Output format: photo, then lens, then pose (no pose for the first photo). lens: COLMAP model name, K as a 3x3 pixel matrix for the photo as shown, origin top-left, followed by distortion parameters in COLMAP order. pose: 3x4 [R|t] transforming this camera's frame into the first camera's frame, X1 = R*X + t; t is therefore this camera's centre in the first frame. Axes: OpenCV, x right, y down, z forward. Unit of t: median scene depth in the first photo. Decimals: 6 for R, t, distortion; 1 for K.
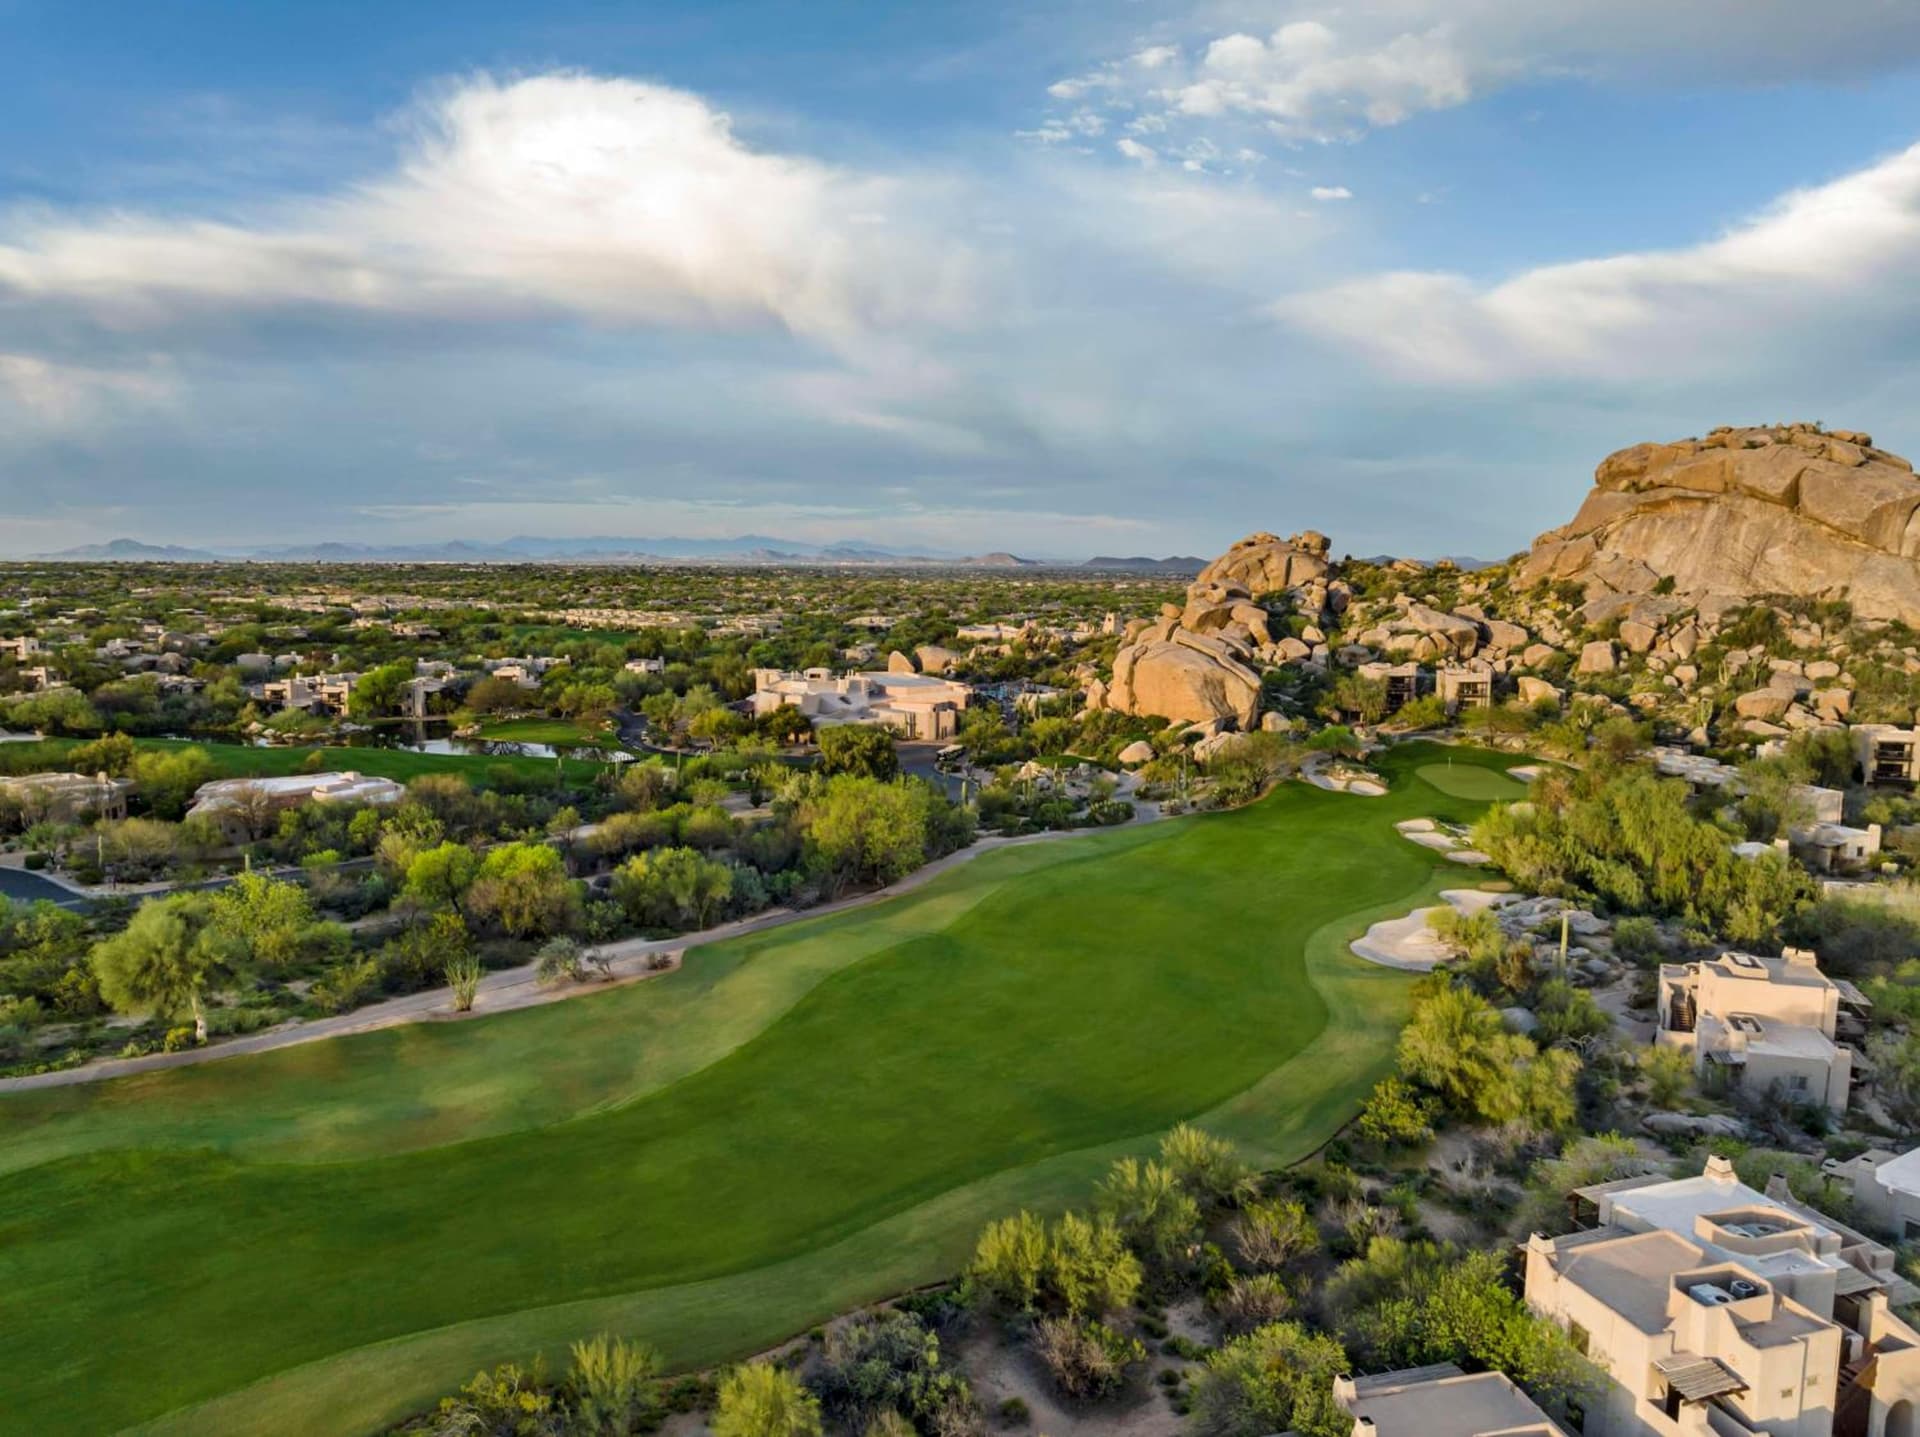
lens RADIAL K [[1307.6, 0, 969.1], [0, 1307.6, 722.6], [0, 0, 1]] dist [-0.036948, -0.010671]
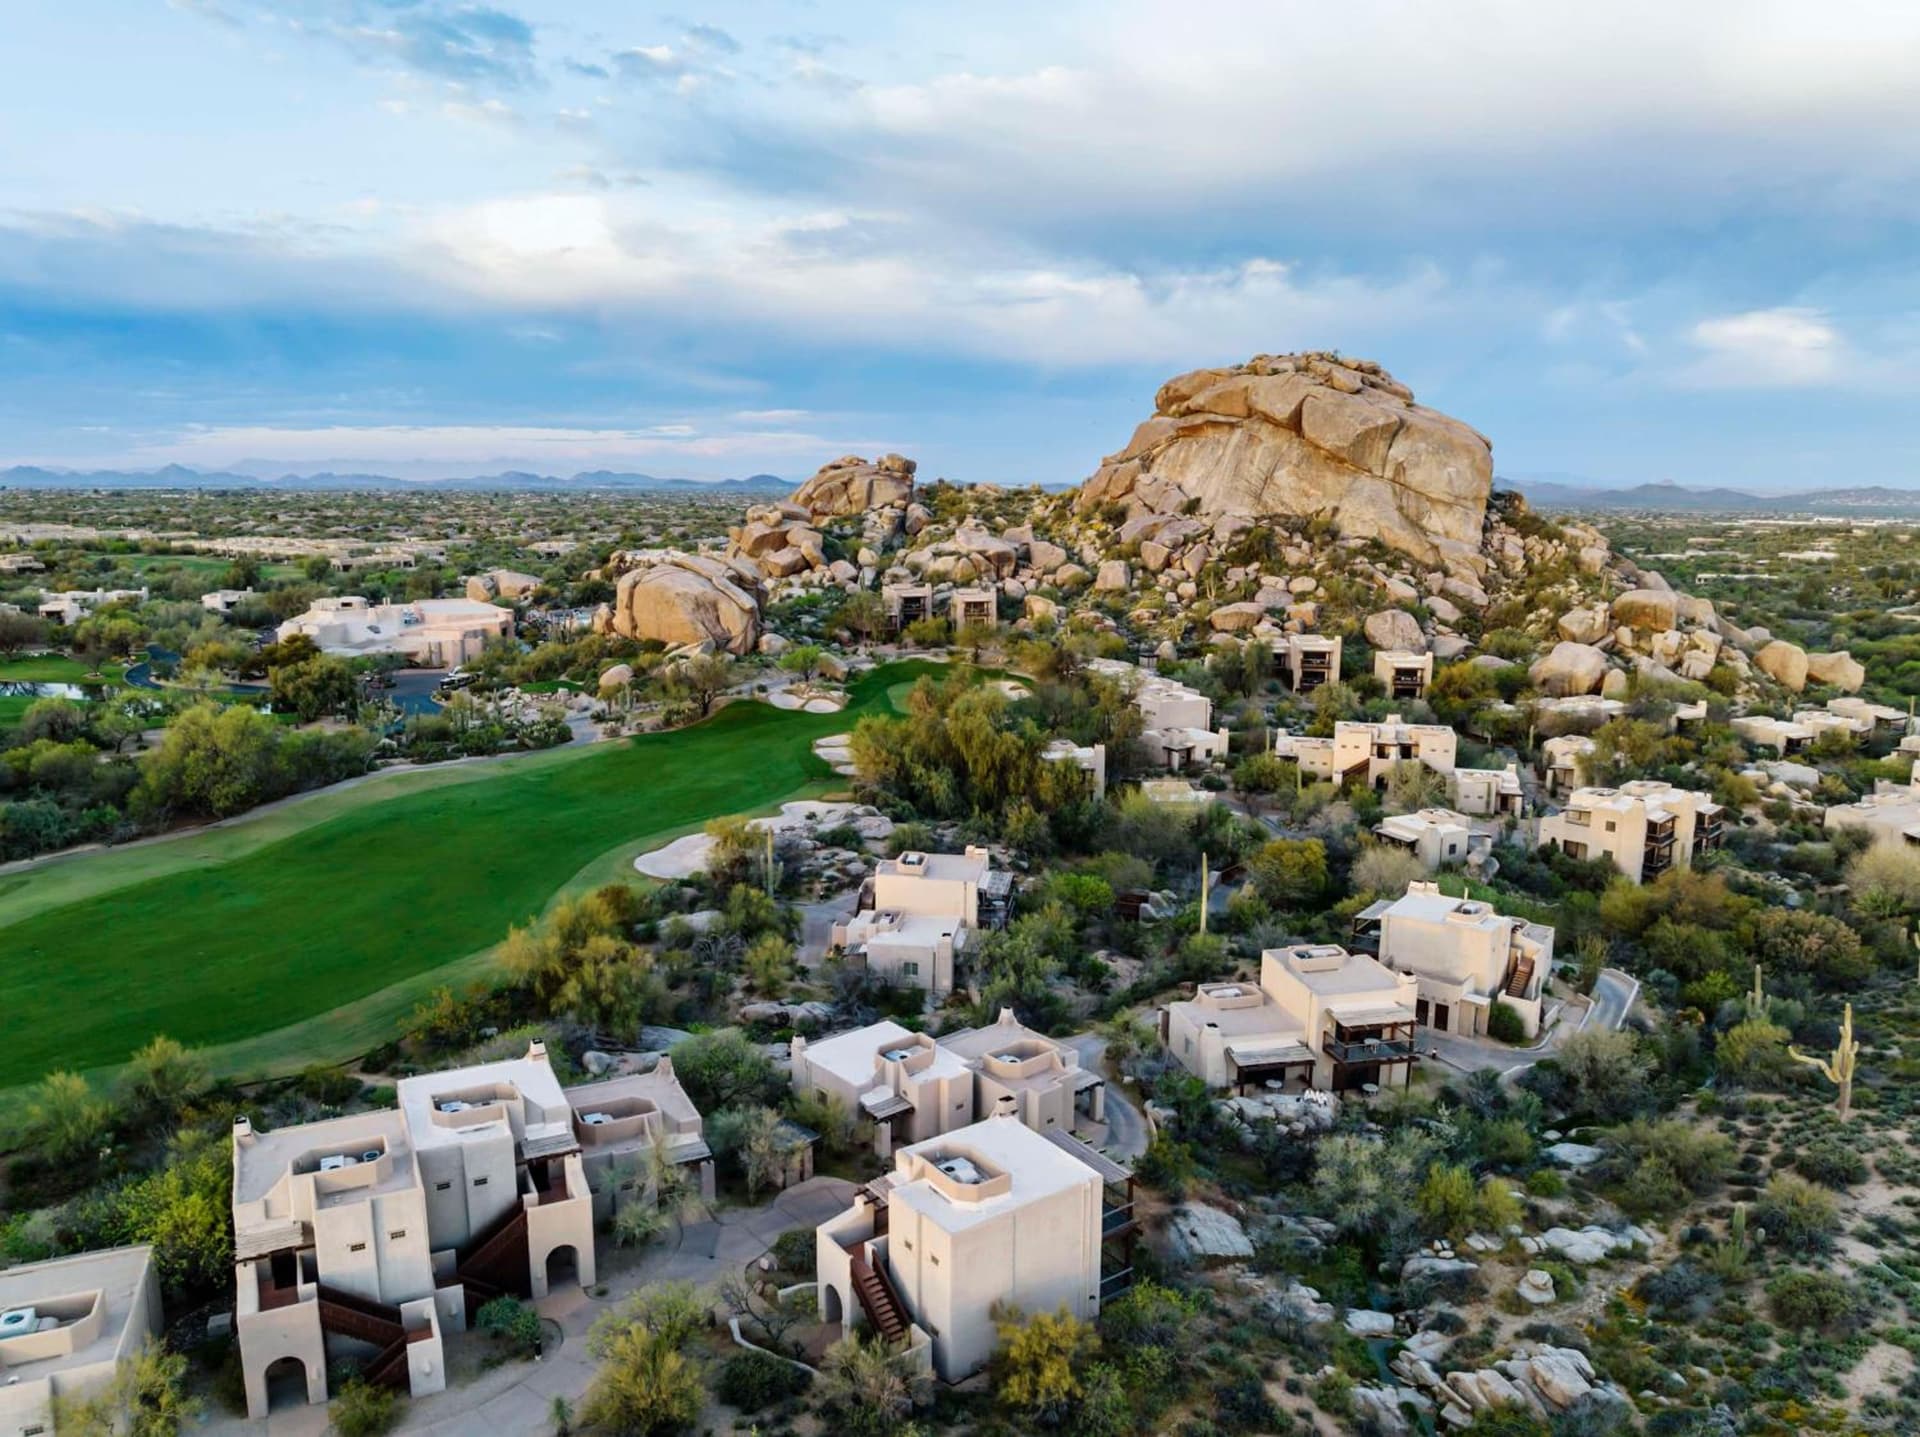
lens RADIAL K [[1307.6, 0, 961.9], [0, 1307.6, 722.7], [0, 0, 1]] dist [-0.036948, -0.010671]
pose [[0.985676, -0.028819, 0.166172, 0.178576], [0.019257, 0.998080, 0.058870, 0.003742], [-0.167550, -0.054827, 0.984338, -0.026767]]
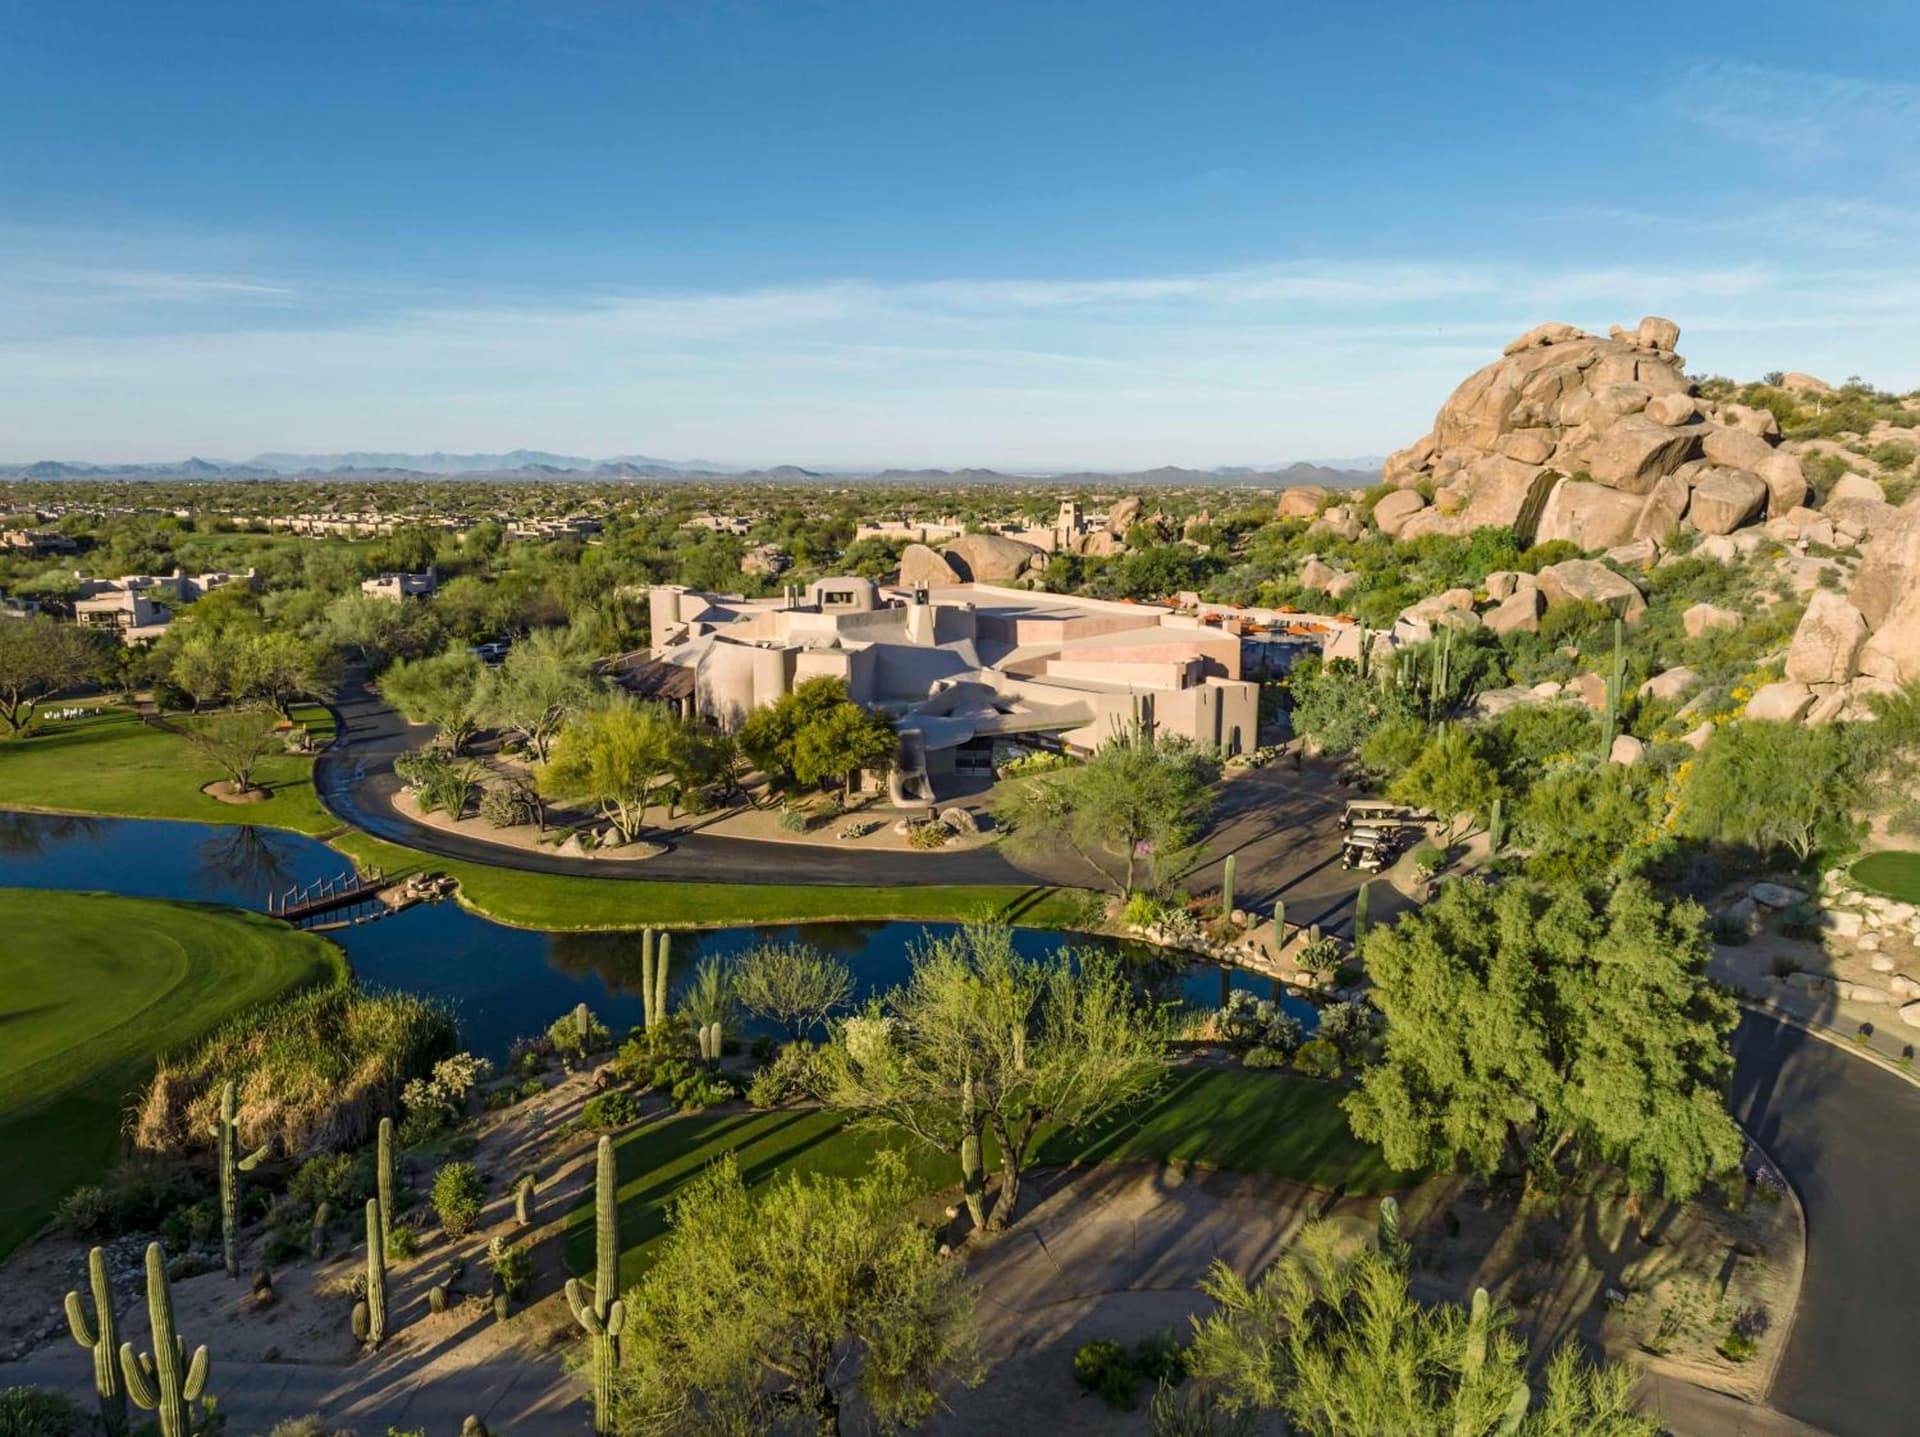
lens RADIAL K [[1307.6, 0, 974.6], [0, 1307.6, 718.8], [0, 0, 1]] dist [-0.036948, -0.010671]
pose [[0.986520, -0.035148, 0.159819, -0.150879], [0.025209, 0.997645, 0.063795, -0.024222], [-0.161685, -0.058906, 0.985083, 0.636529]]
